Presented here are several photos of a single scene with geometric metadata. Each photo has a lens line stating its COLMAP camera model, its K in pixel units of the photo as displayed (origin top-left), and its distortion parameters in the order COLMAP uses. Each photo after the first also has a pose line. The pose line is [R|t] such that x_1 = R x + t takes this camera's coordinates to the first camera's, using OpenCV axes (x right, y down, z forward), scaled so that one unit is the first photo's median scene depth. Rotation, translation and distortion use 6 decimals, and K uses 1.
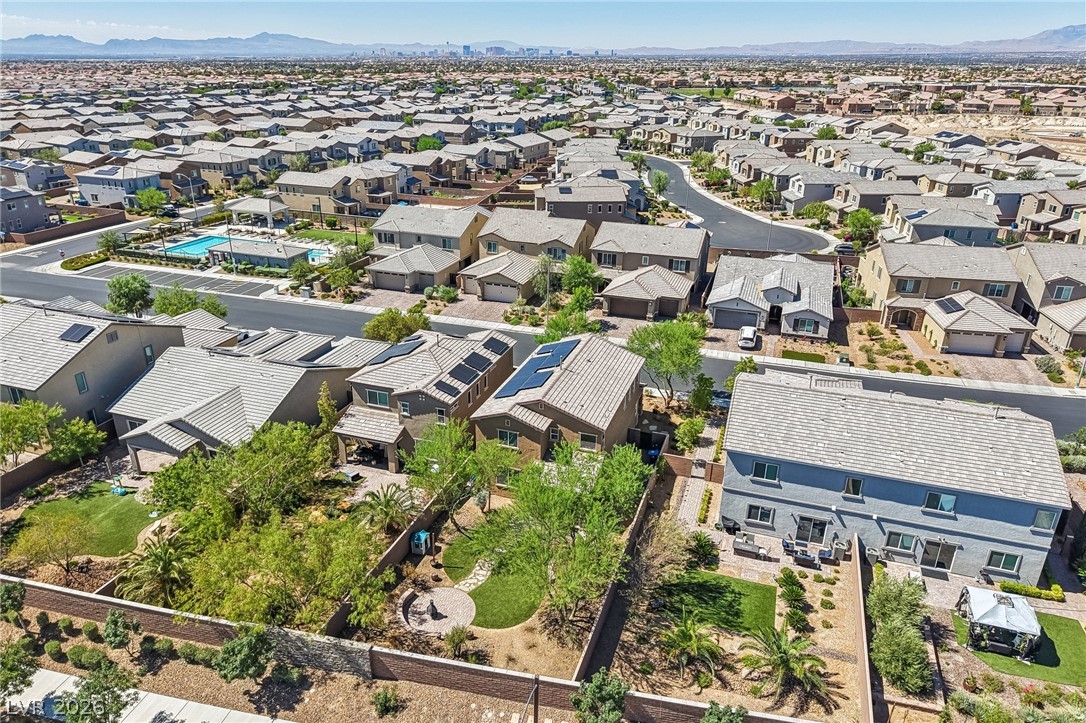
lens RADIAL K [[728.5, 0, 545.8], [0, 728.5, 359.2], [0, 0, 1]] dist [0.014797, -0.014298]
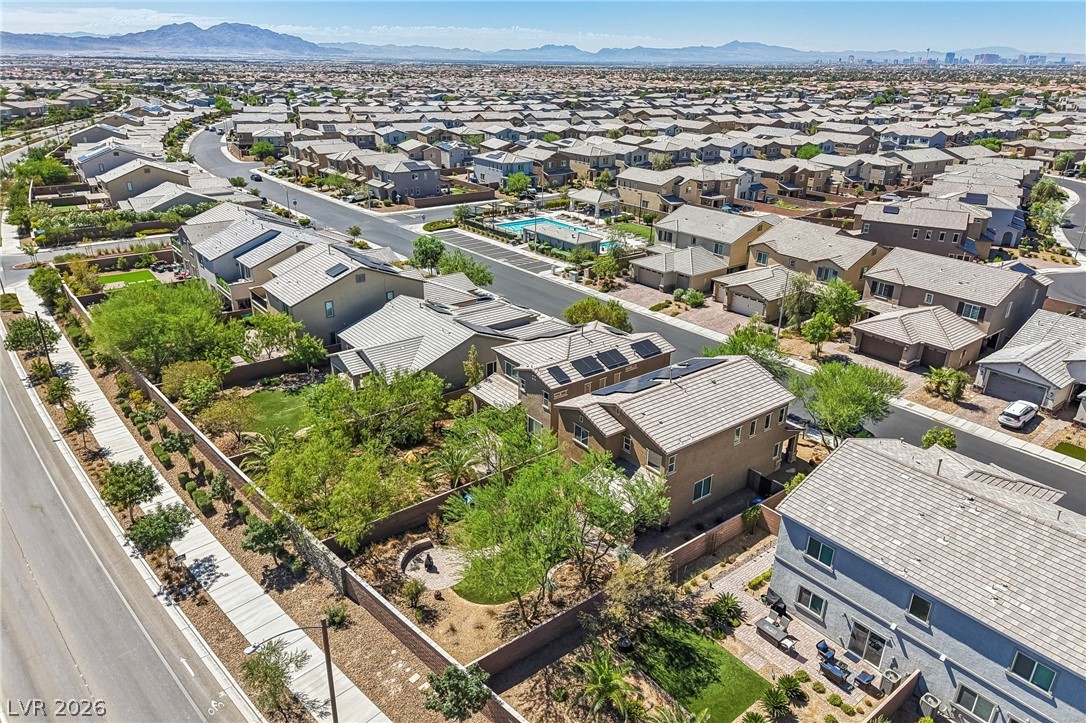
lens RADIAL K [[728.5, 0, 544.6], [0, 728.5, 370.6], [0, 0, 1]] dist [0.014797, -0.014298]
pose [[0.838276, 0.215777, -0.500733, 0.240355], [-0.213790, 0.974897, 0.062201, -0.016459], [0.501585, 0.054910, 0.863364, 0.078481]]
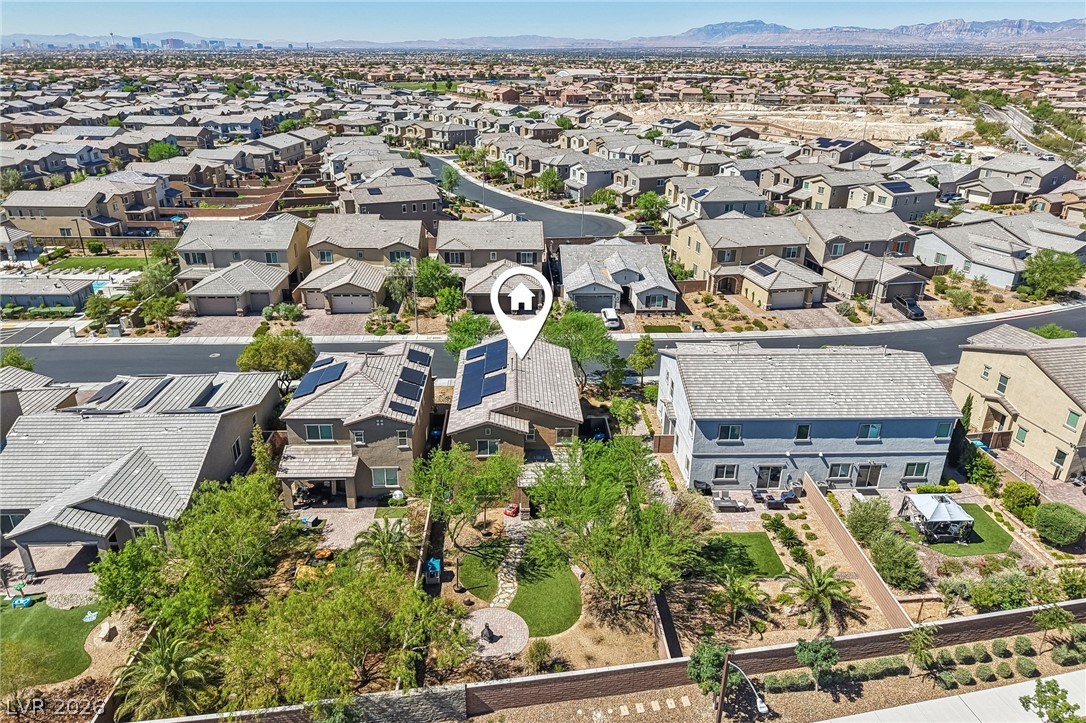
lens RADIAL K [[728.5, 0, 543.9], [0, 728.5, 360.7], [0, 0, 1]] dist [0.014797, -0.014298]
pose [[0.929967, -0.143720, 0.338388, -0.188091], [0.140573, 0.989489, 0.033929, -0.018451], [-0.339707, 0.016015, 0.940395, 0.032532]]
